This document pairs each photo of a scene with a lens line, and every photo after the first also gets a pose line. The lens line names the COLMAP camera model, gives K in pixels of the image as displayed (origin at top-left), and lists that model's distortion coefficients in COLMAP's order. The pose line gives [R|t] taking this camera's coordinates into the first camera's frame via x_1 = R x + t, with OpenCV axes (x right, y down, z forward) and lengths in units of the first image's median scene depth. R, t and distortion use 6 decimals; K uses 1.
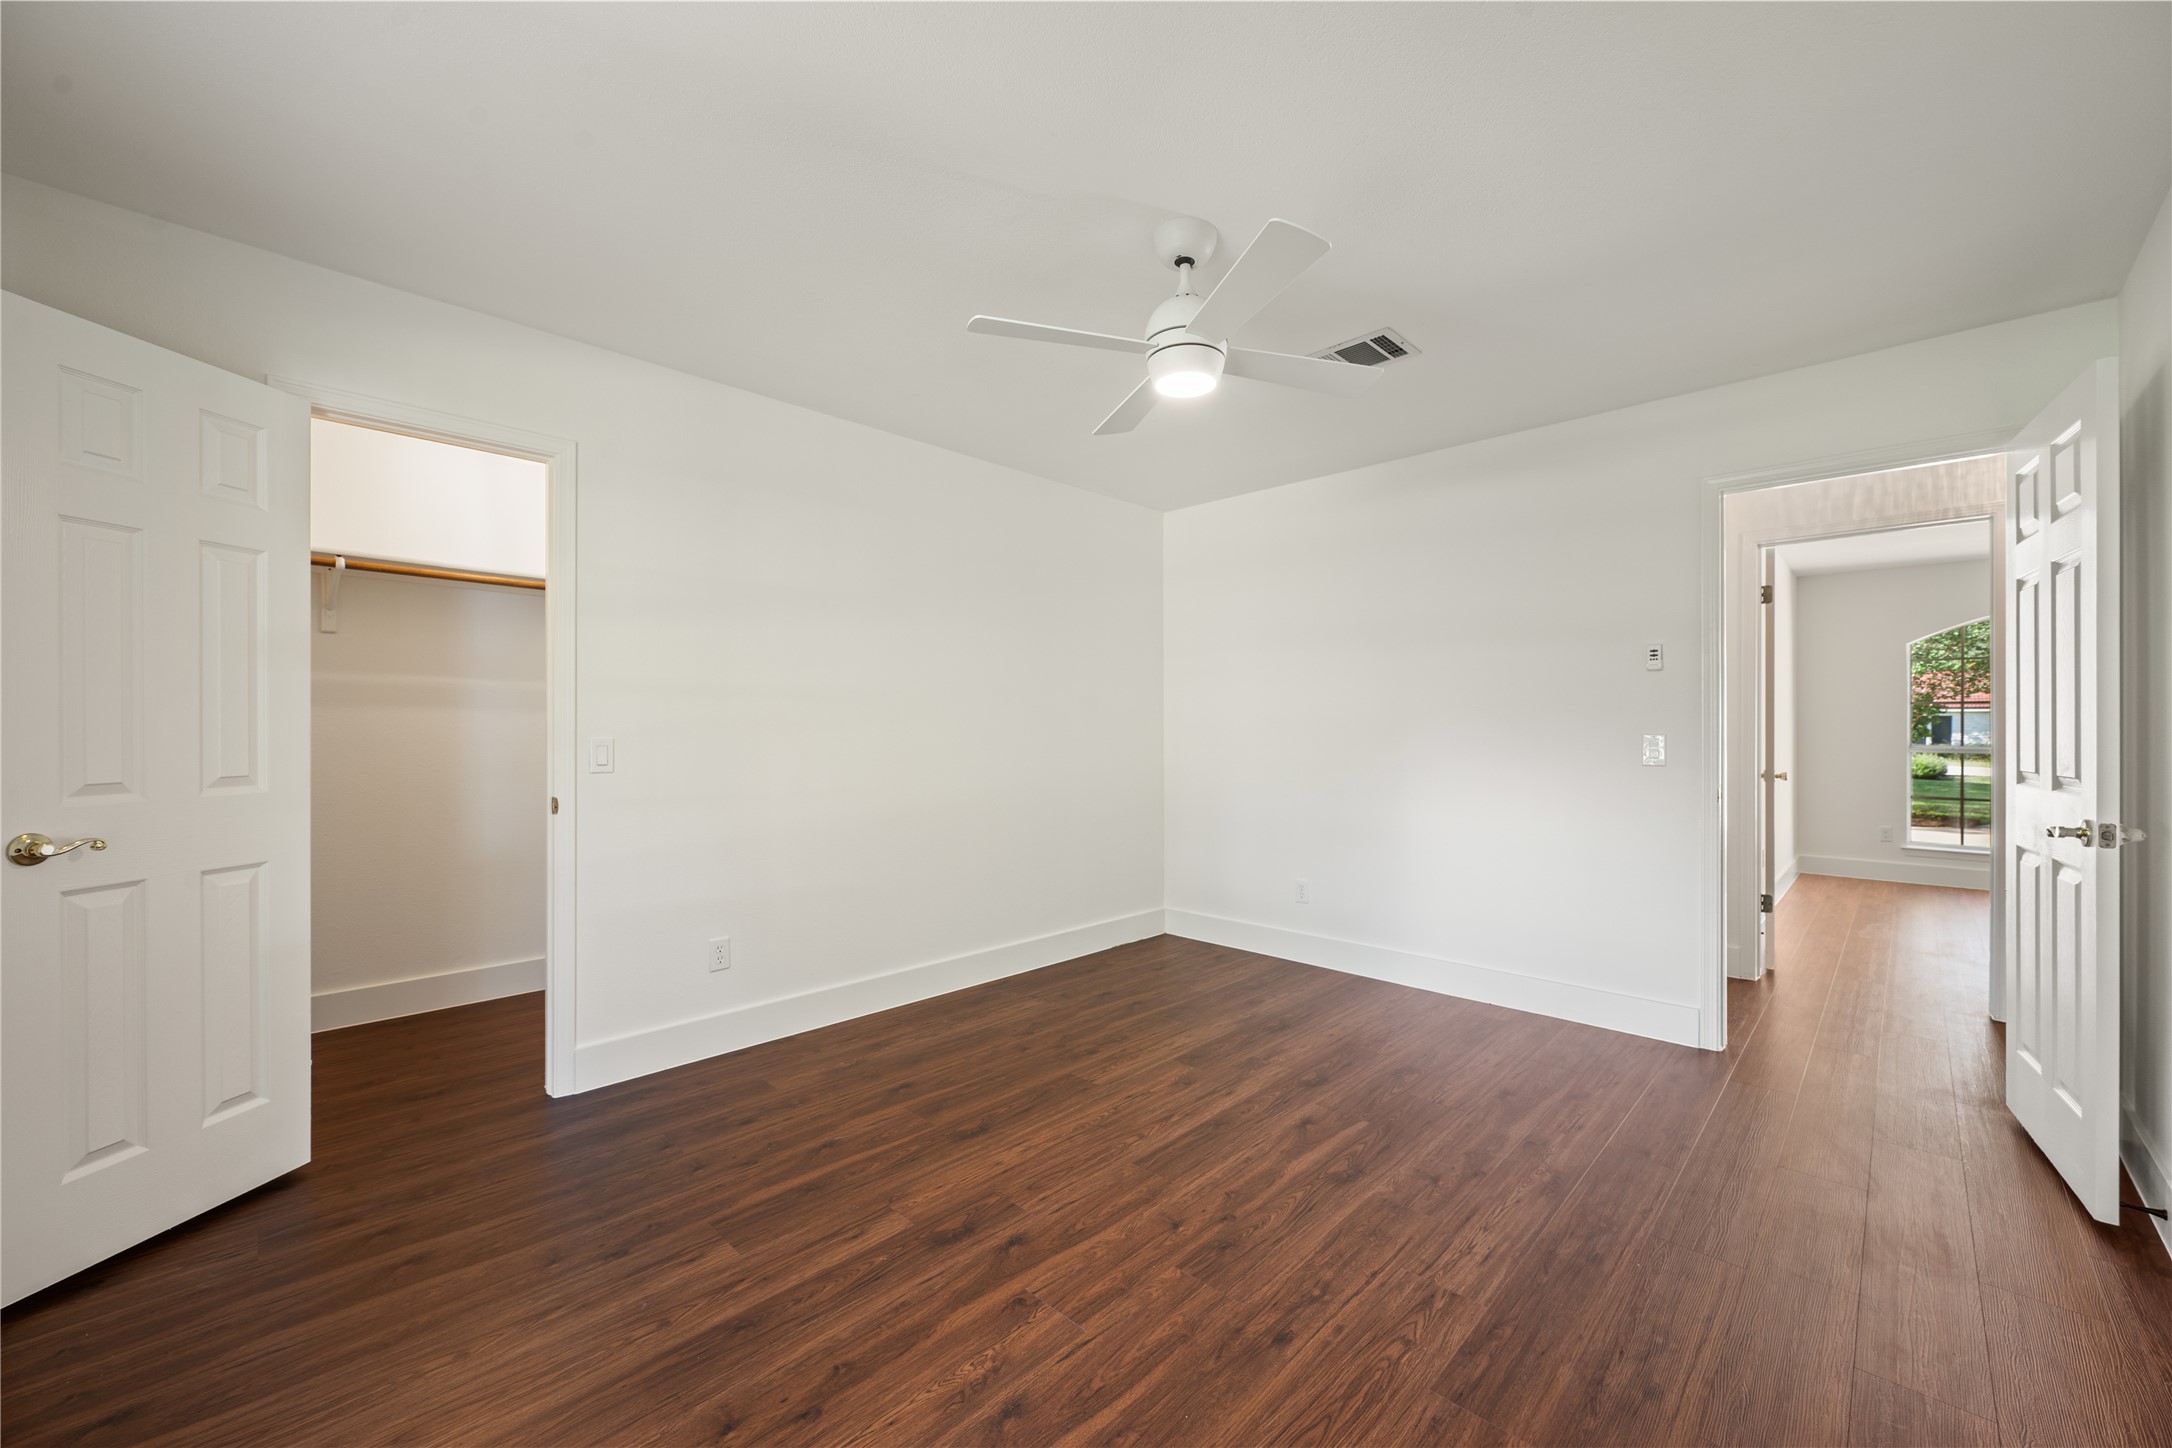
lens RADIAL K [[853.8, 0, 1087.1], [0, 853.8, 729.6], [0, 0, 1]] dist [-0.002264, 0.000536]
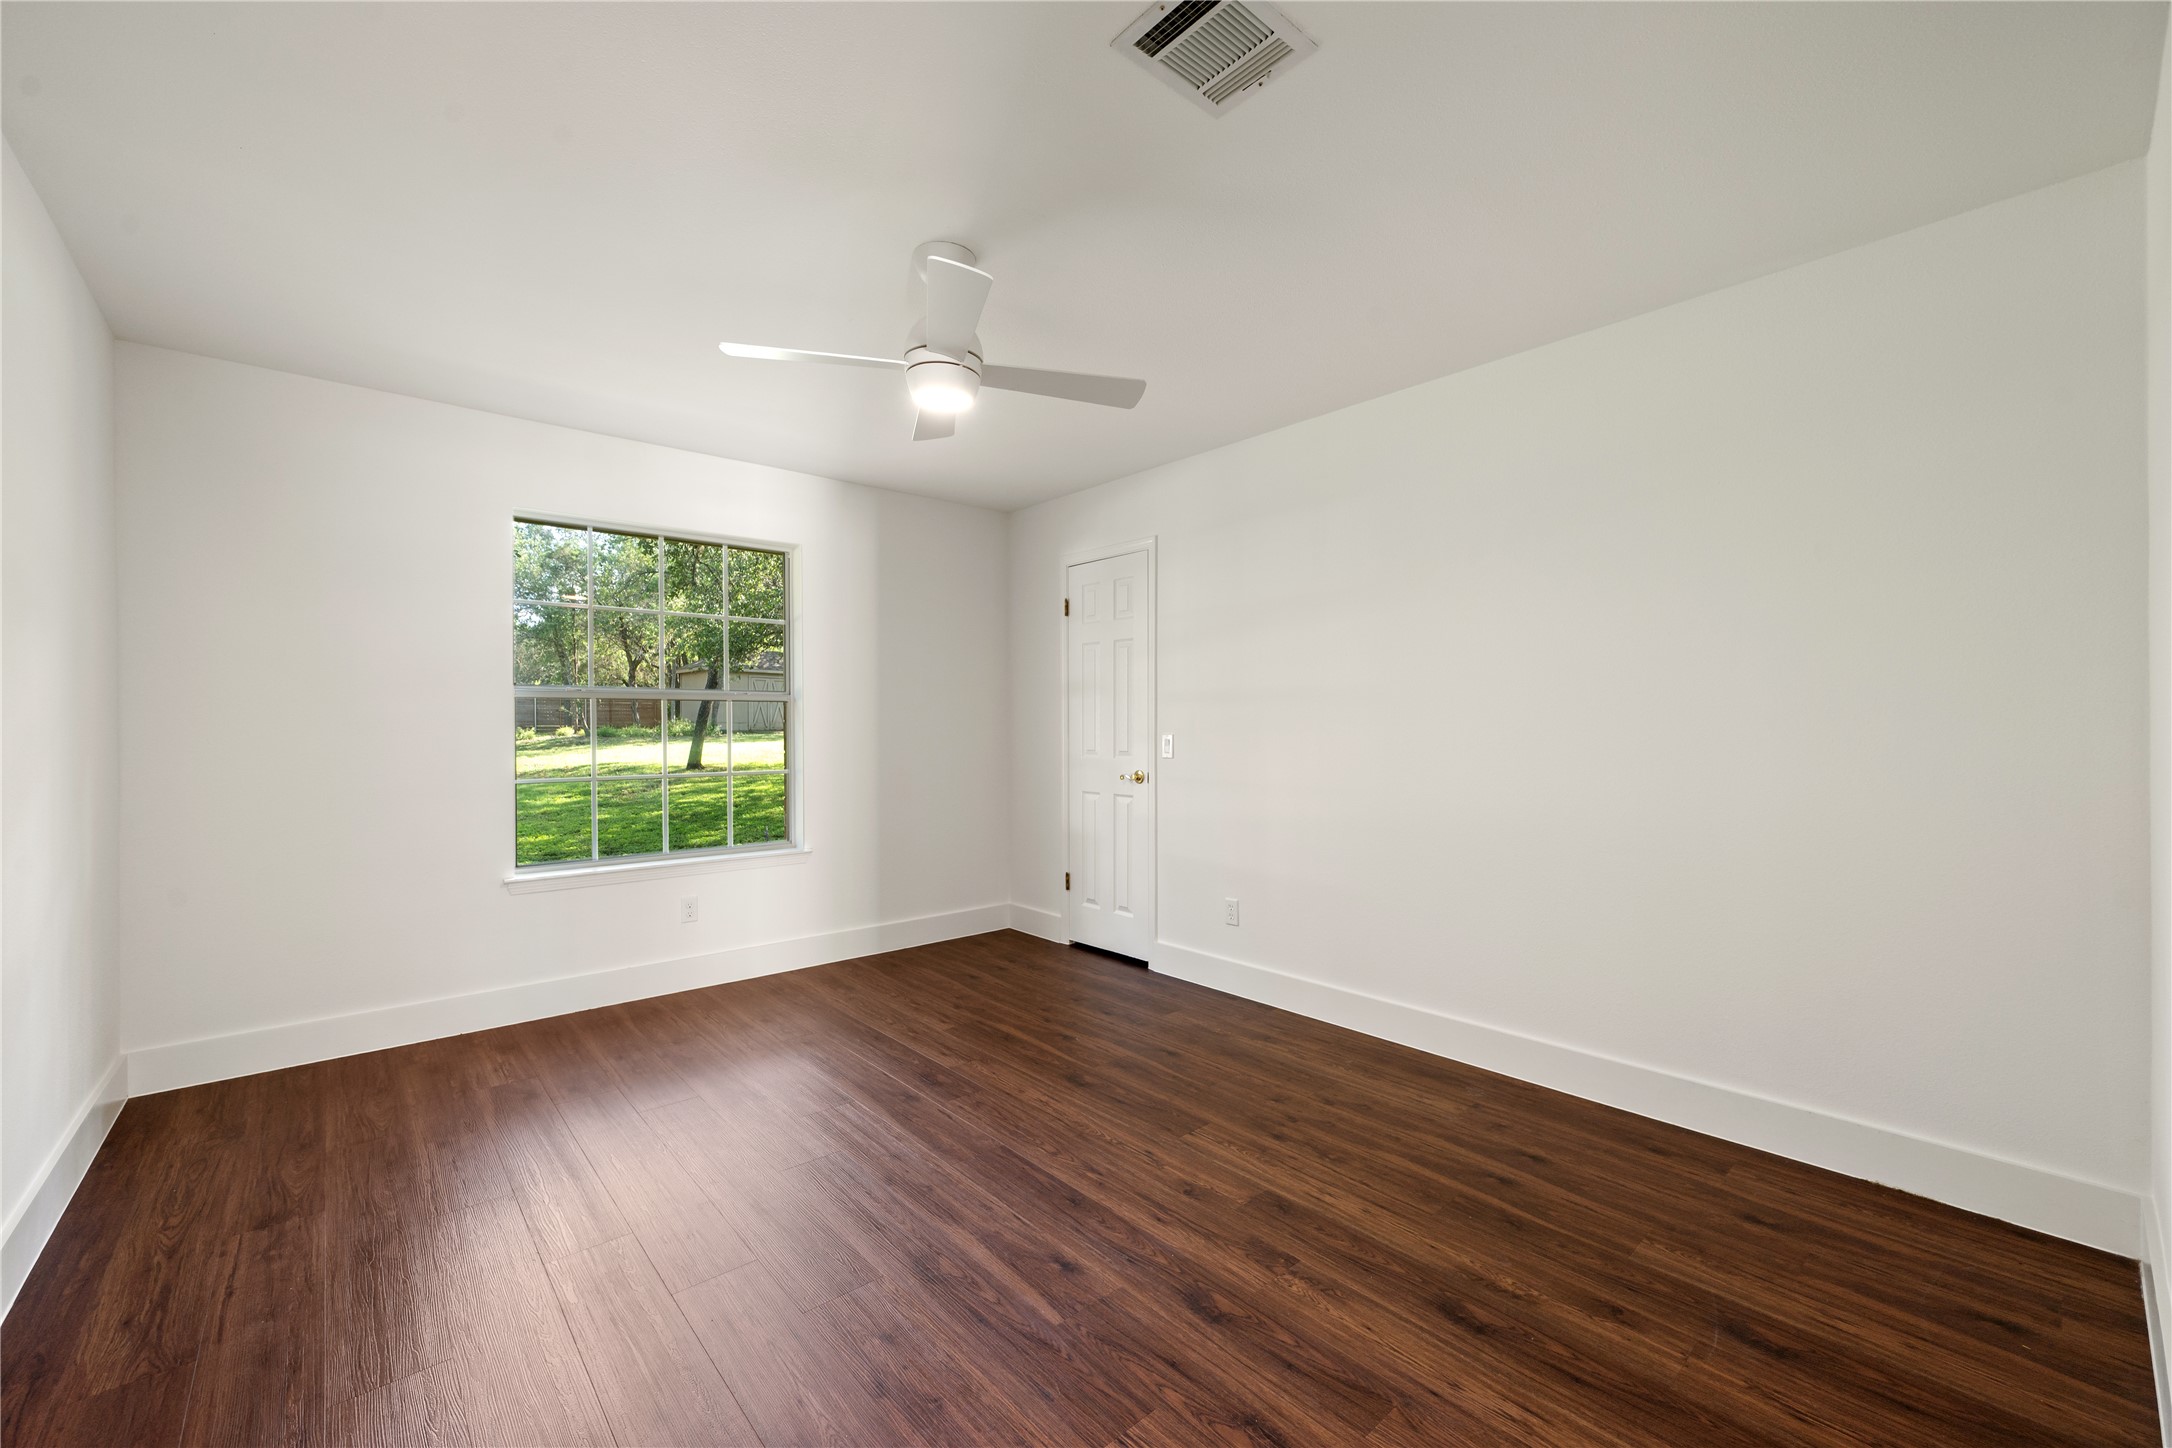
lens RADIAL K [[853.8, 0, 1053.5], [0, 853.8, 758.9], [0, 0, 1]] dist [-0.002264, 0.000536]
pose [[-0.099595, 0.037146, -0.994334, 0.889975], [0.001393, 0.999307, 0.037192, 0.002166], [0.995027, 0.002319, -0.099578, 0.979652]]
